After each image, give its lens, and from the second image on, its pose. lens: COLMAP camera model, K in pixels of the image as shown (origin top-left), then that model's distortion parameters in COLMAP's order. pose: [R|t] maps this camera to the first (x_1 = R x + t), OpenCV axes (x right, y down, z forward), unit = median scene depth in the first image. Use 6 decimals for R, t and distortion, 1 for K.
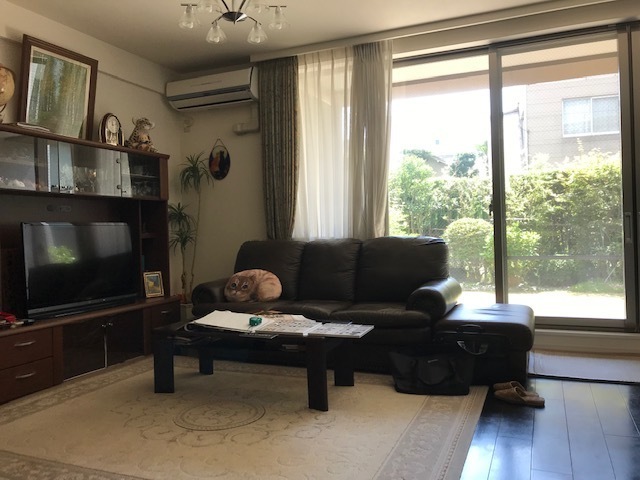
lens RADIAL K [[517.2, 0, 320.5], [0, 517.2, 235.6], [0, 0, 1]] dist [0.010305, -0.015430]
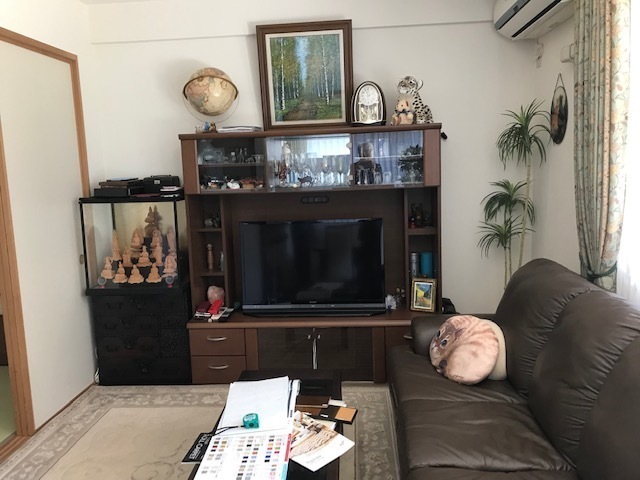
lens RADIAL K [[517.2, 0, 310.4], [0, 517.2, 229.7], [0, 0, 1]] dist [0.010305, -0.015430]
pose [[0.325758, 0.130031, -0.936469, 0.369629], [0.021905, 0.989193, 0.144972, -0.130559], [0.945199, -0.067740, 0.319390, 0.665375]]
